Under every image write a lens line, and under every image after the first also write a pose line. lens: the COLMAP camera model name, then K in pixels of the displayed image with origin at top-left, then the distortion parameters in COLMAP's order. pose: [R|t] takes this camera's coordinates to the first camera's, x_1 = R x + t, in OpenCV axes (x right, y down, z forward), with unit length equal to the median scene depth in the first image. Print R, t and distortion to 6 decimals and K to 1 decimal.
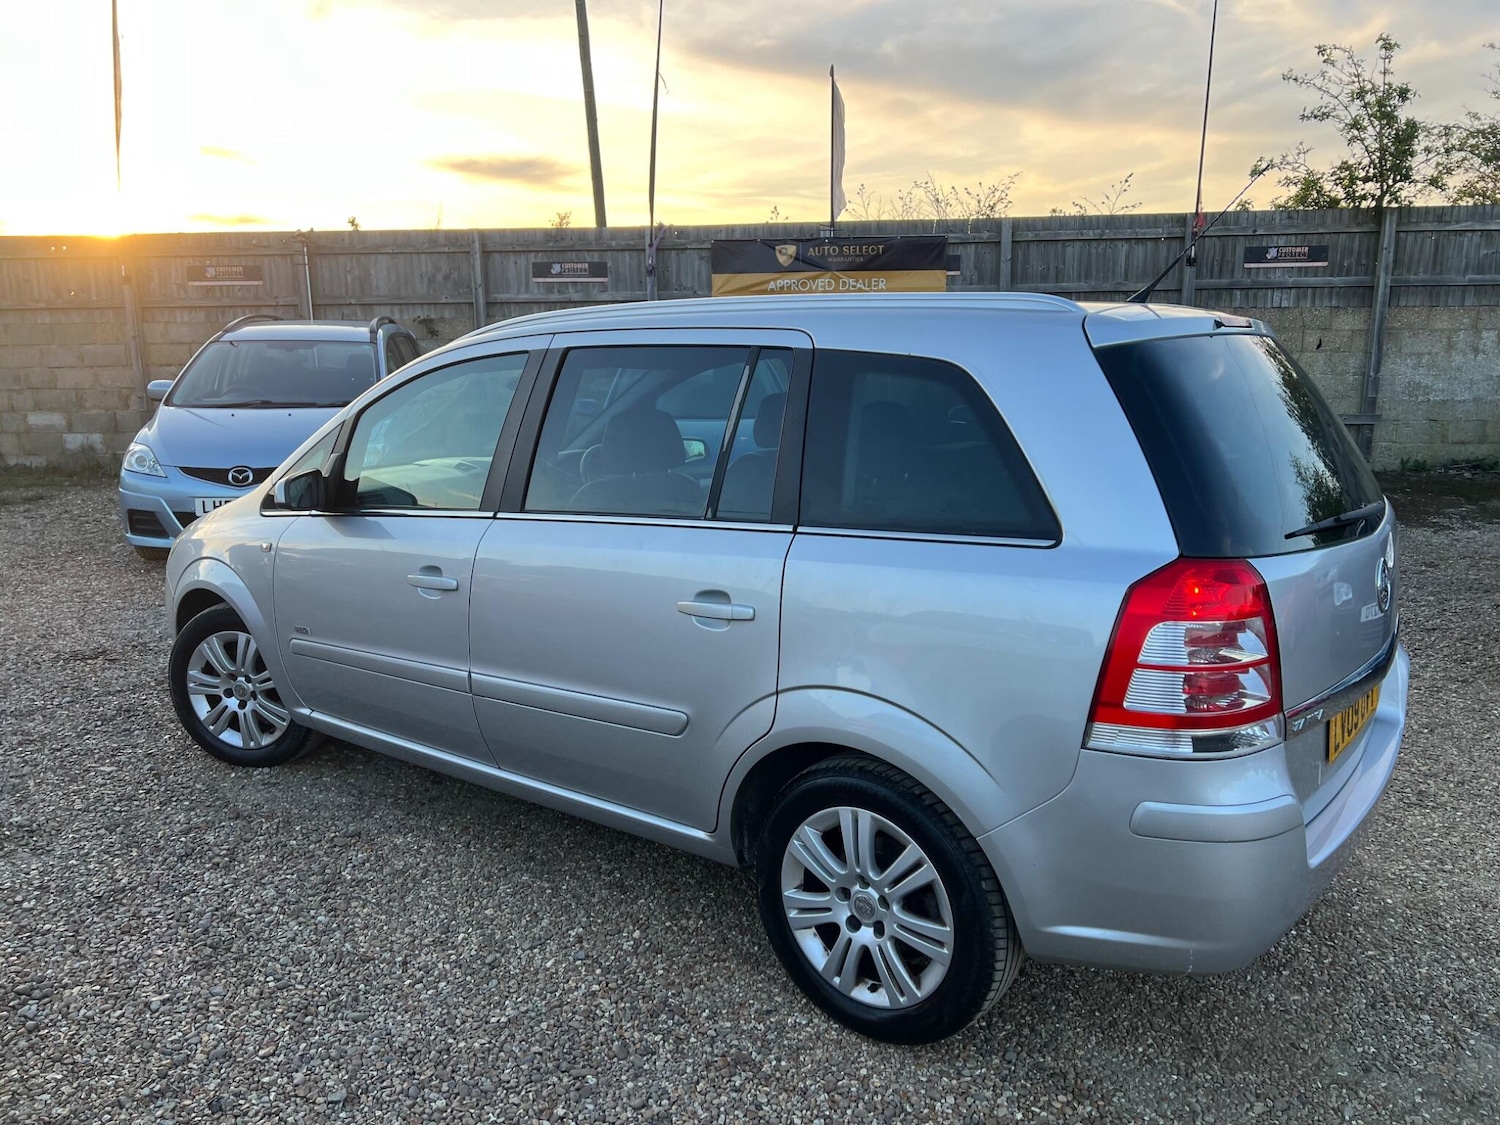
lens RADIAL K [[1086.2, 0, 745.6], [0, 1086.2, 557.1], [0, 0, 1]] dist [0.058016, -0.059405]
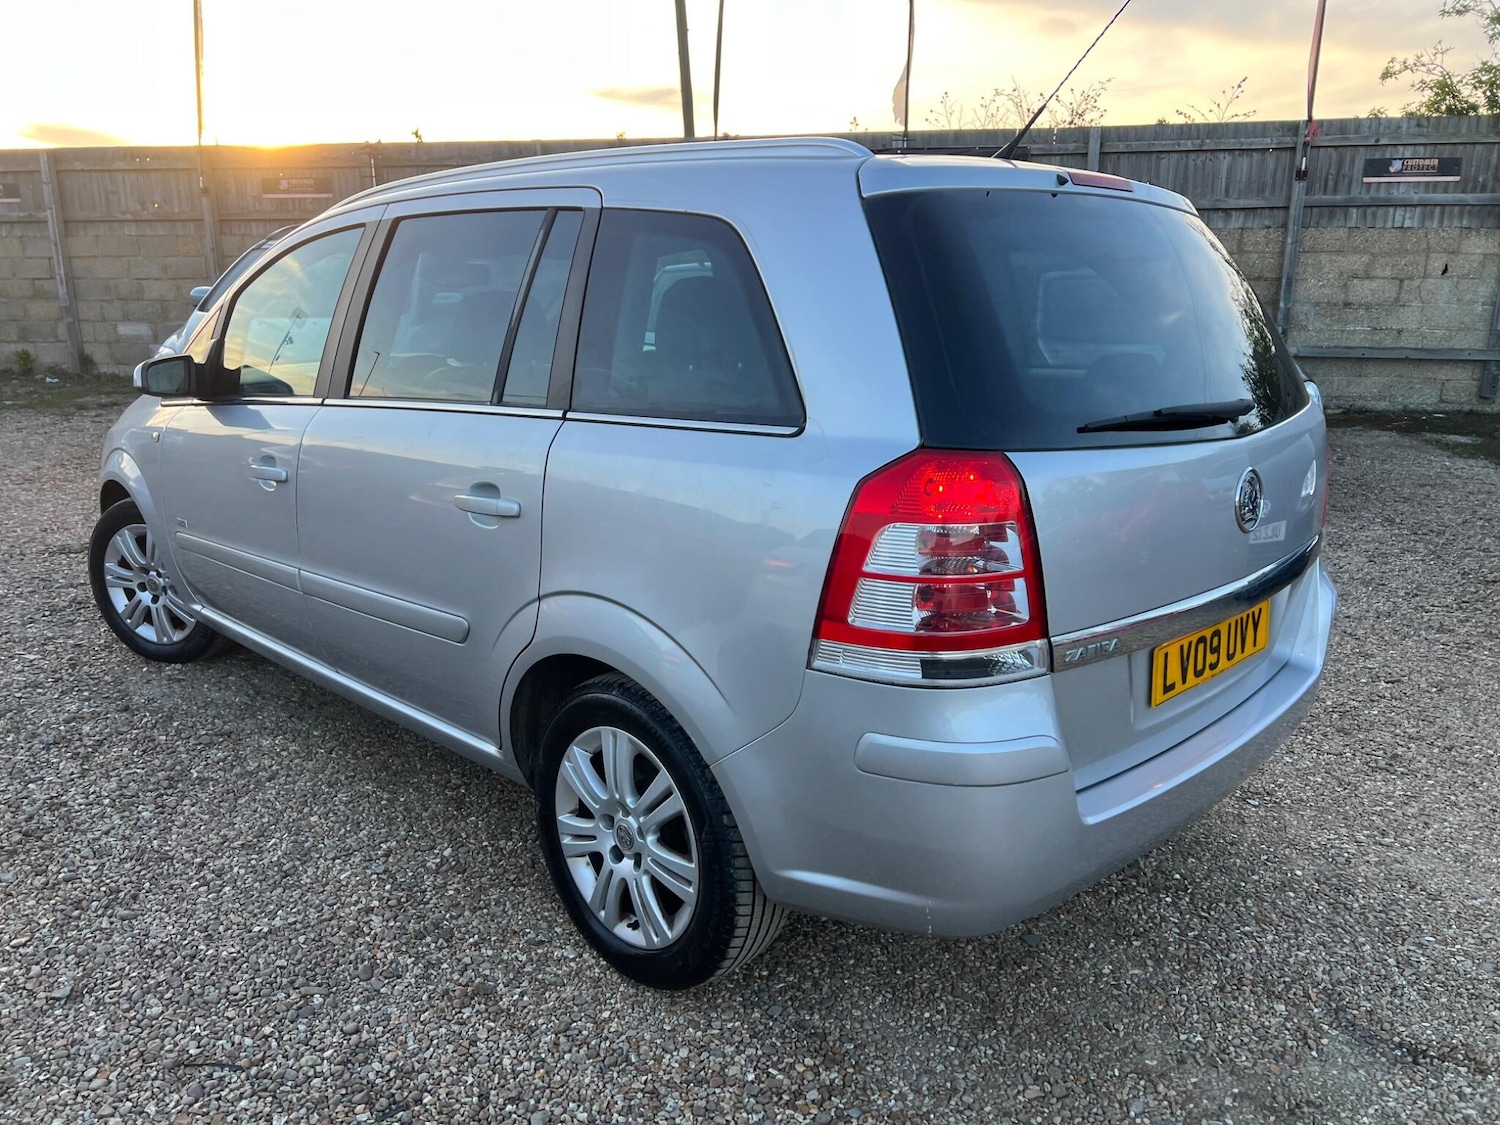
lens RADIAL K [[1086.2, 0, 754.6], [0, 1086.2, 561.5], [0, 0, 1]] dist [0.058016, -0.059405]
pose [[0.993511, 0.040698, -0.106205, 0.250932], [-0.034093, 0.997414, 0.063276, 0.027071], [0.108505, -0.059245, 0.992329, 0.109087]]
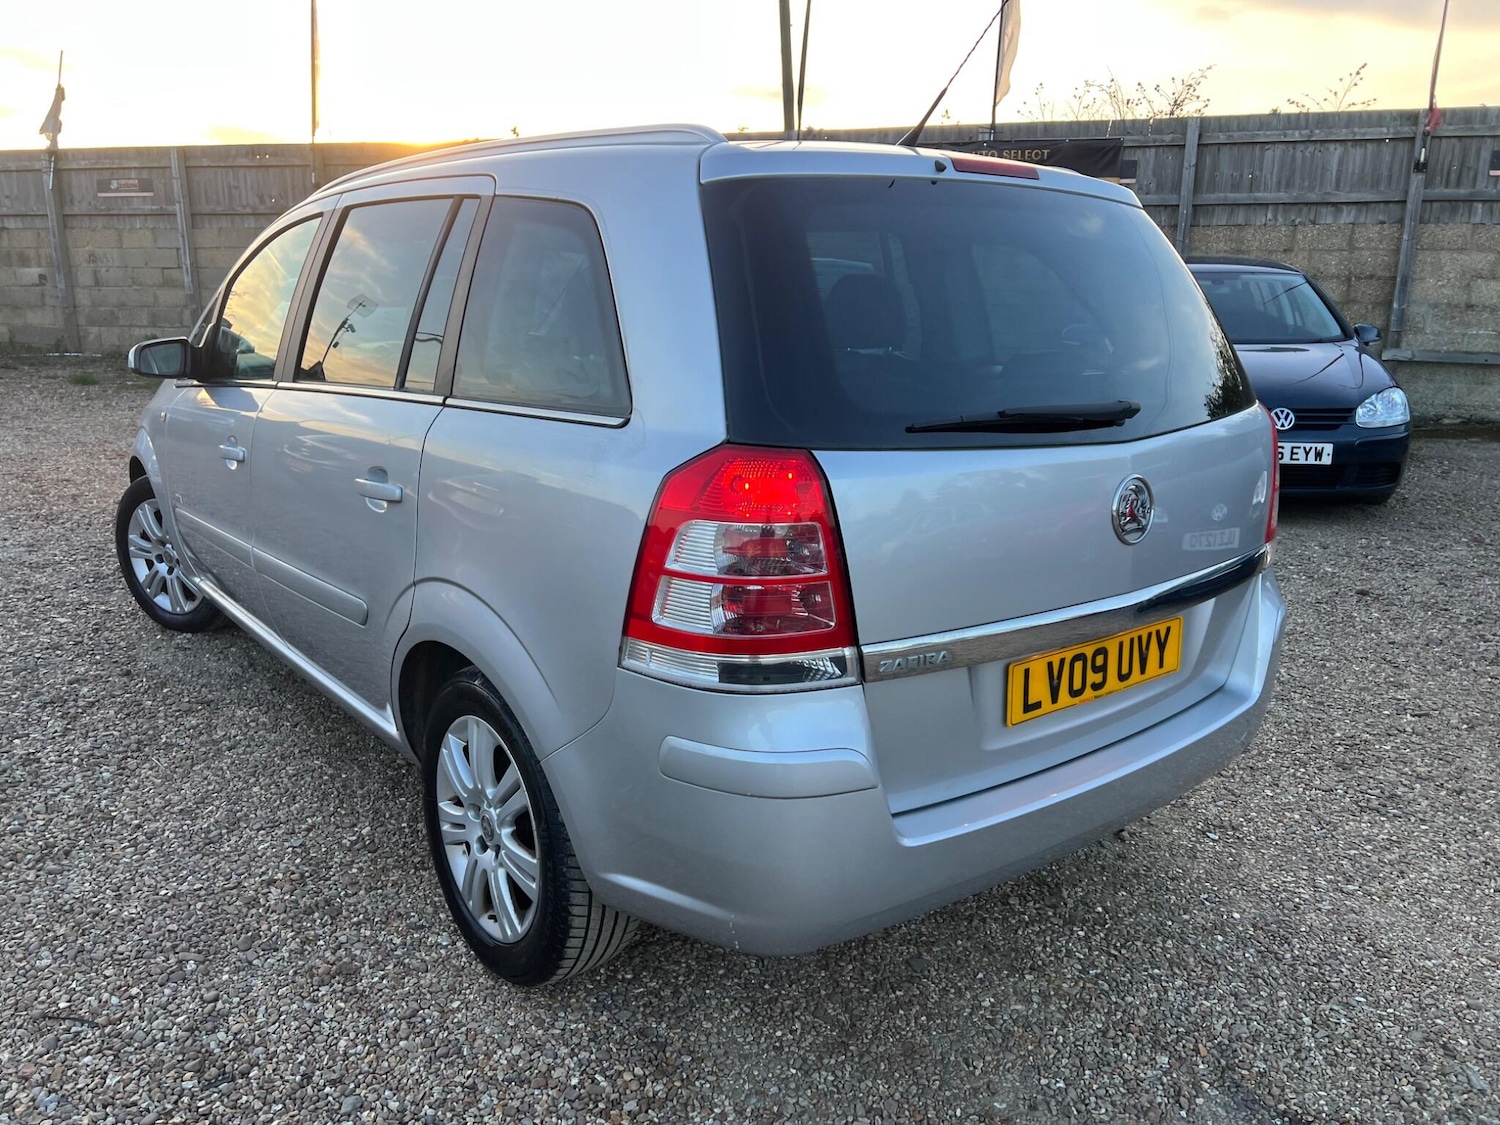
lens RADIAL K [[1086.2, 0, 741.4], [0, 1086.2, 550.7], [0, 0, 1]] dist [0.058016, -0.059405]
pose [[0.971911, 0.078113, -0.222009, 0.409793], [-0.065478, 0.995817, 0.063724, 0.019338], [0.226058, -0.047397, 0.972960, 0.154621]]
